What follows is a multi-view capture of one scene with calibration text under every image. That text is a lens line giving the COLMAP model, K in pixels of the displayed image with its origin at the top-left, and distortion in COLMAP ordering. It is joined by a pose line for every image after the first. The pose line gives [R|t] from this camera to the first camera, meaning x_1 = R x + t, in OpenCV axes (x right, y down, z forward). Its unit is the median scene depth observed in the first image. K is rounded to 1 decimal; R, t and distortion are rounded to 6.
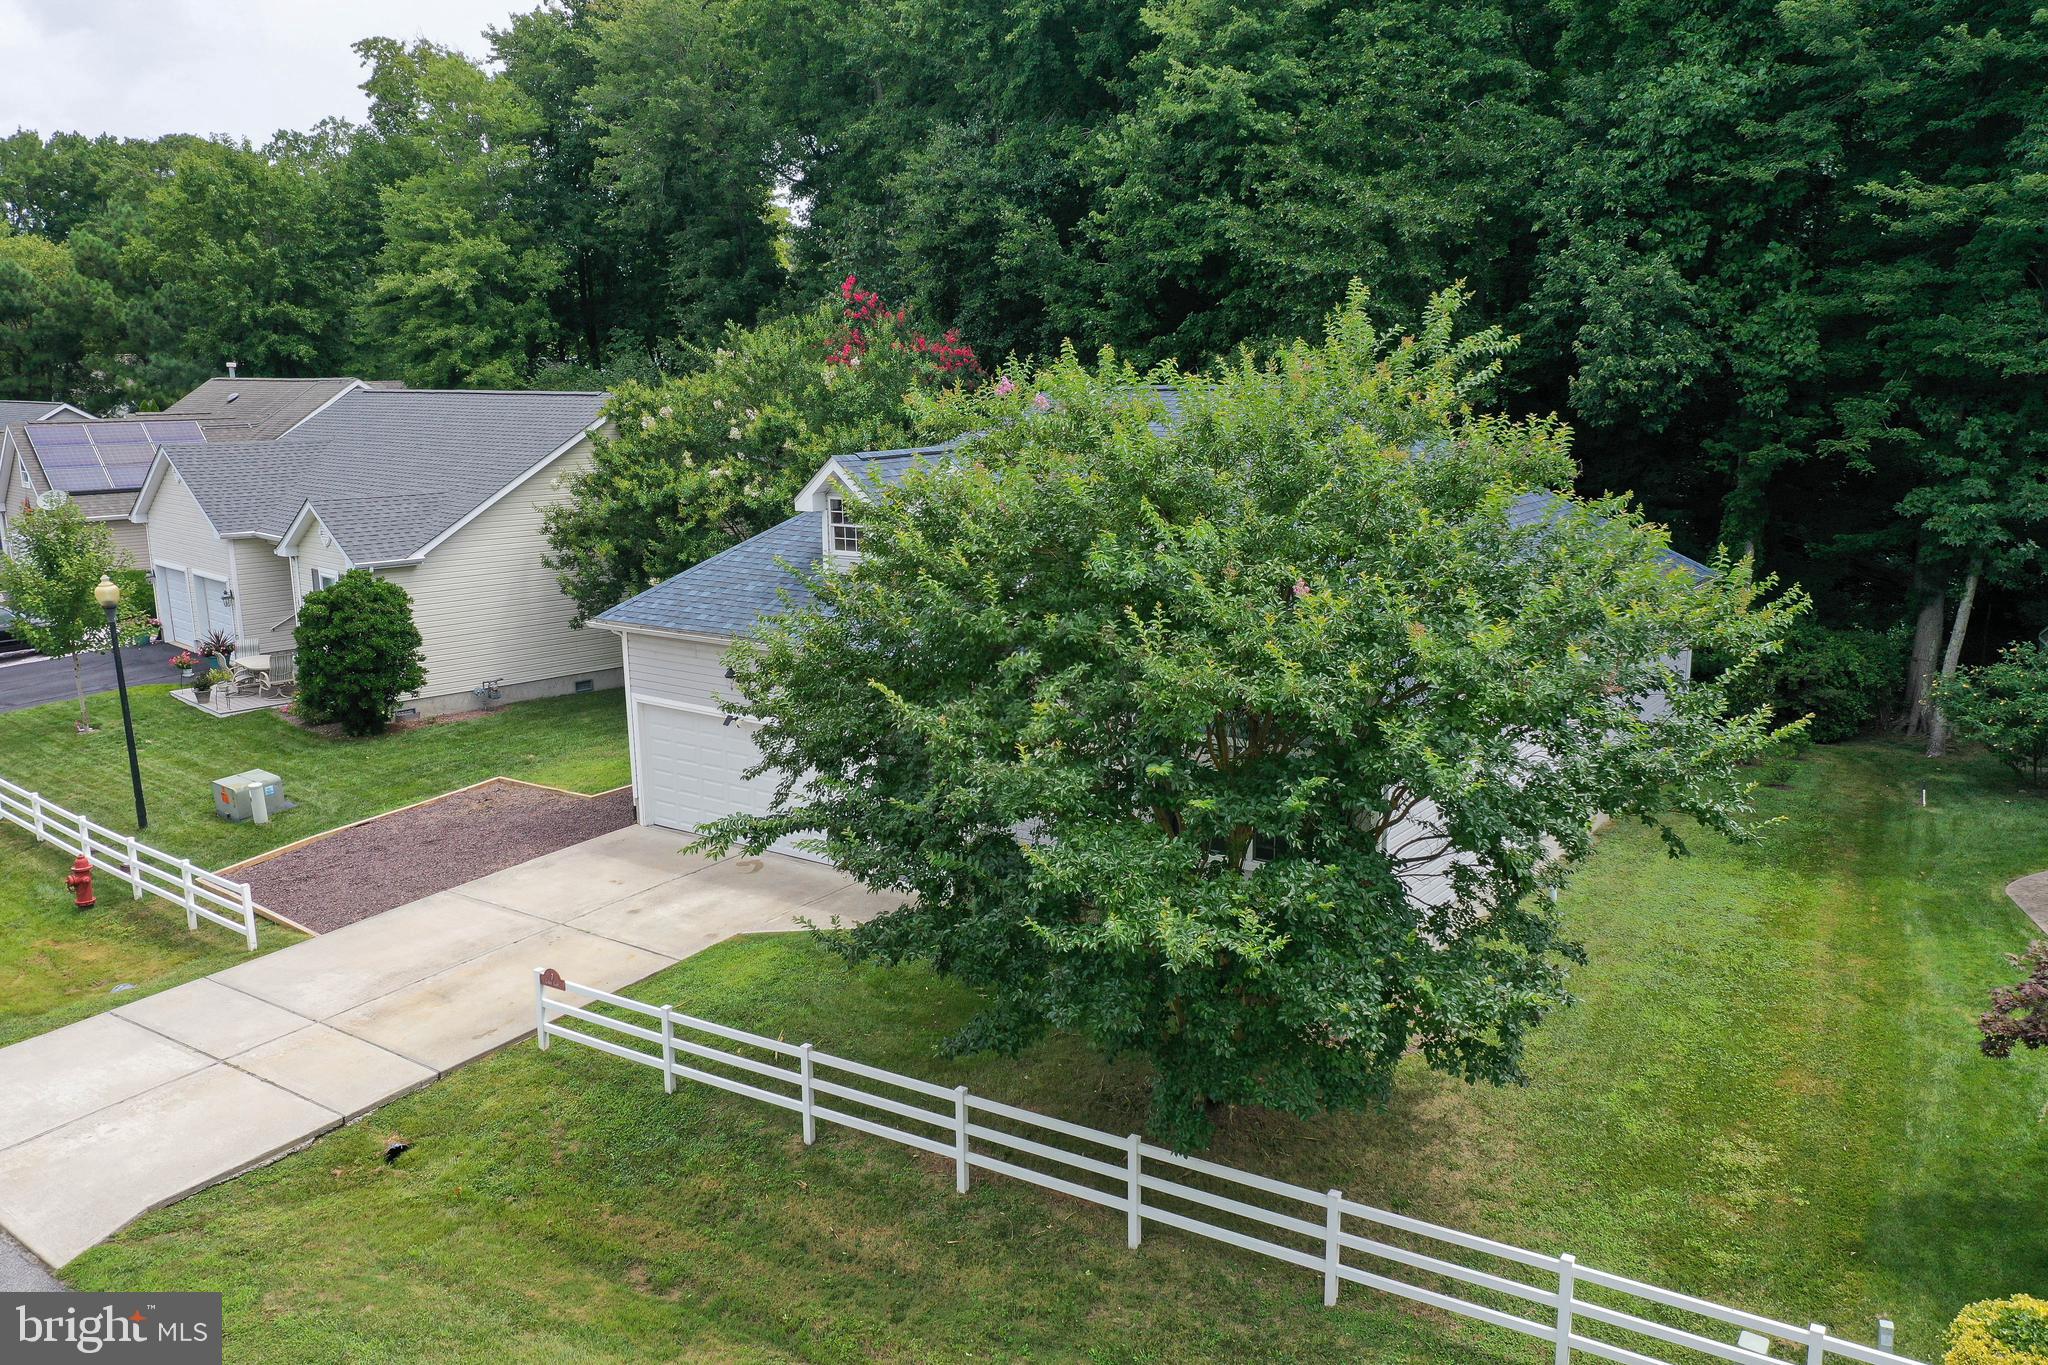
lens RADIAL K [[1614.8, 0, 1024.0], [0, 1614.8, 682.5], [0, 0, 1]] dist [0.018149, 0.002117]
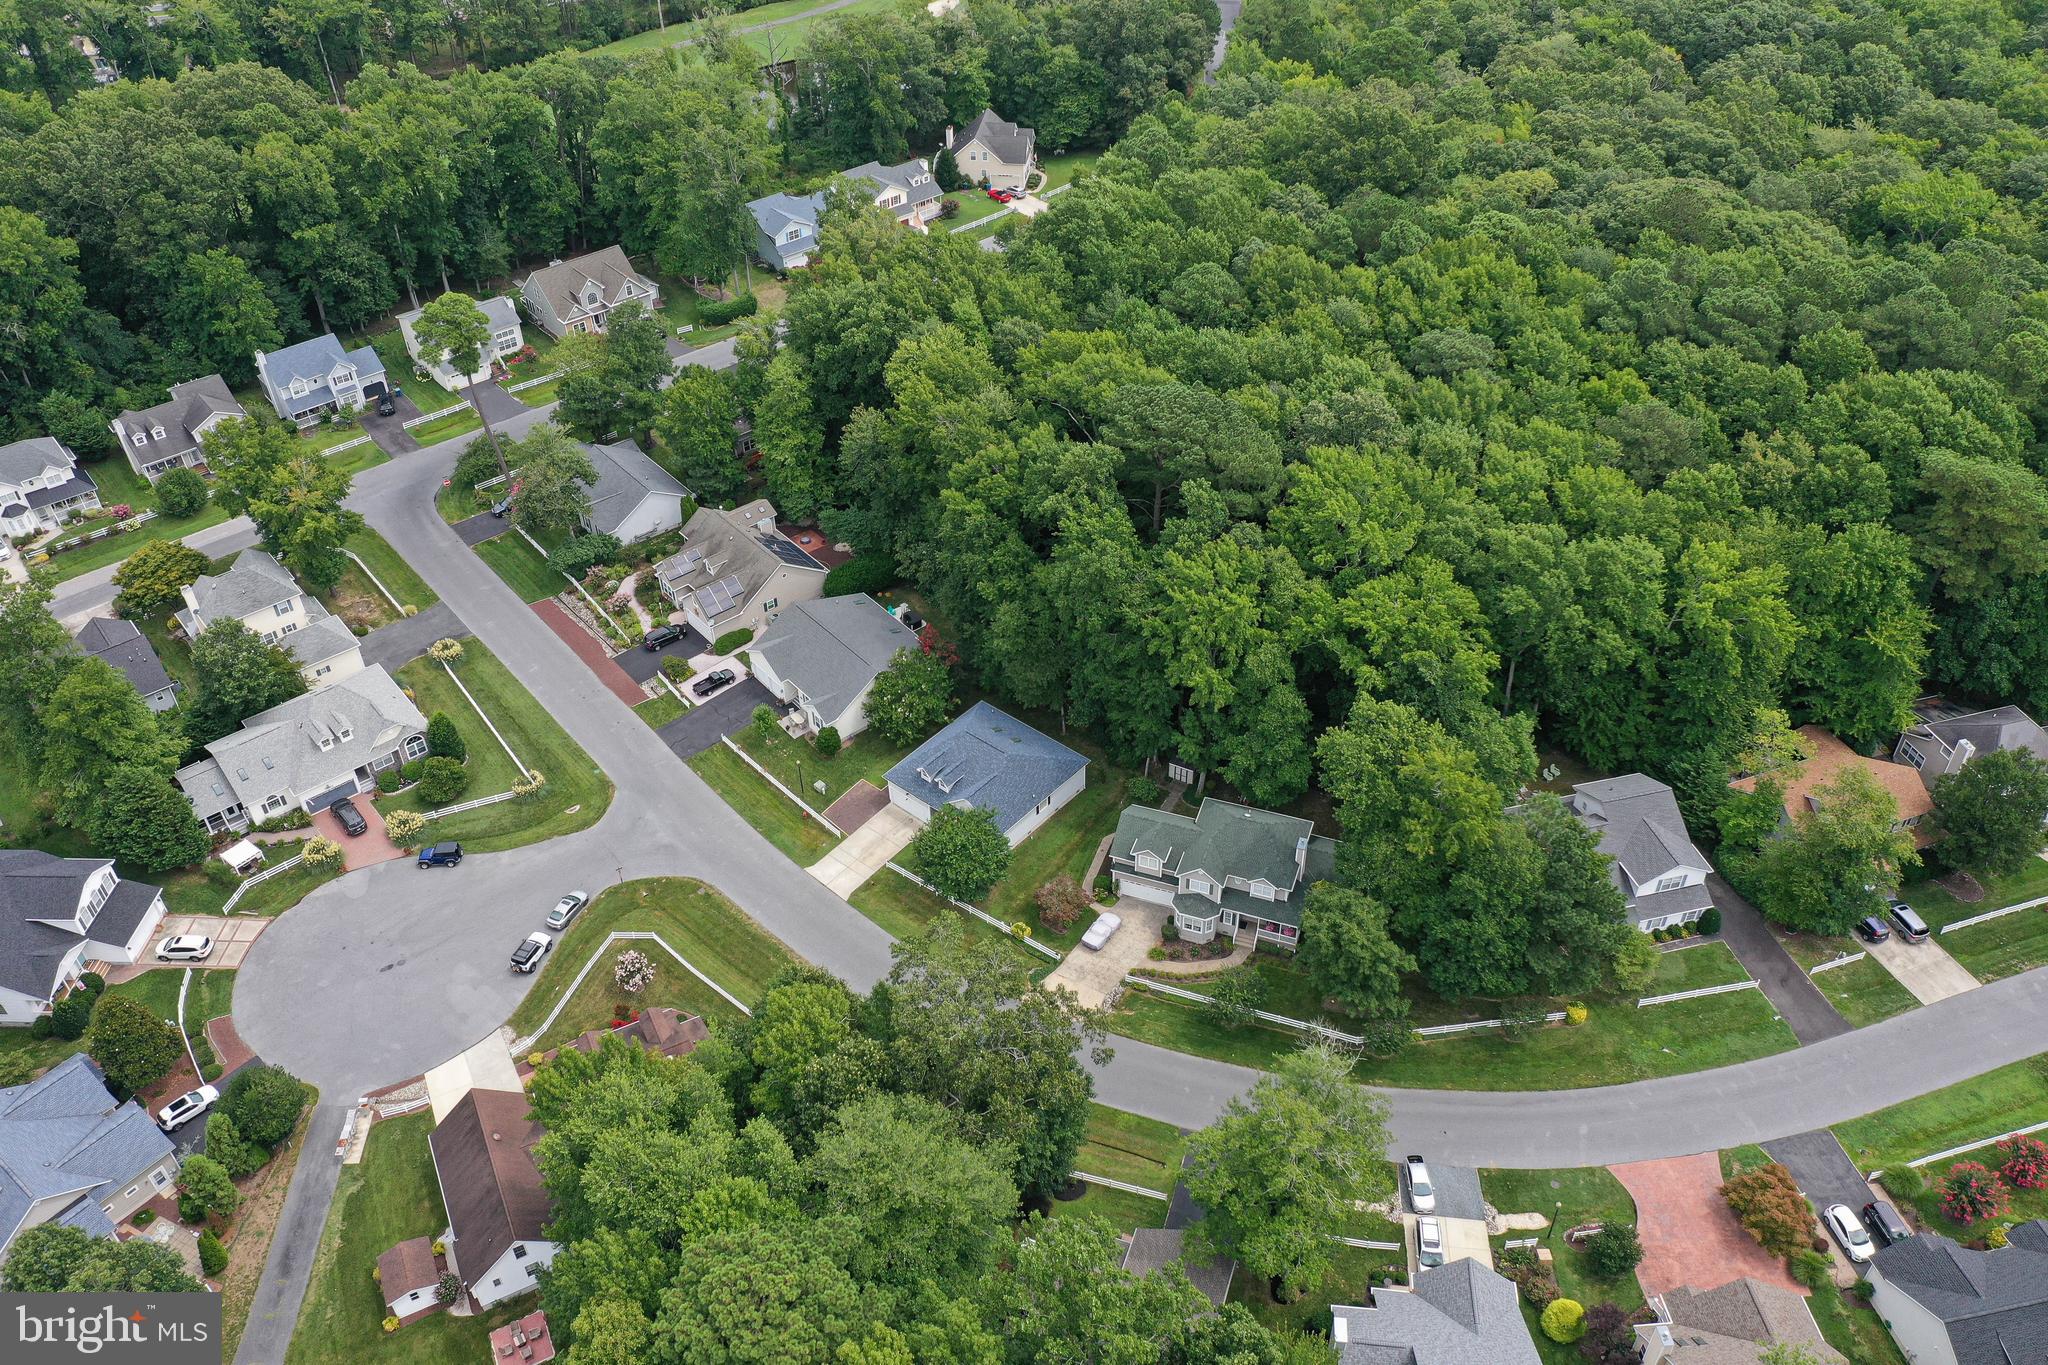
lens RADIAL K [[1606.1, 0, 1025.4], [0, 1606.1, 679.3], [0, 0, 1]] dist [0.015912, 0.003895]
pose [[0.997231, 0.045117, -0.059116, 0.578300], [-0.011114, 0.876428, 0.481405, -3.120122], [0.073530, -0.479415, 0.874502, -3.847466]]
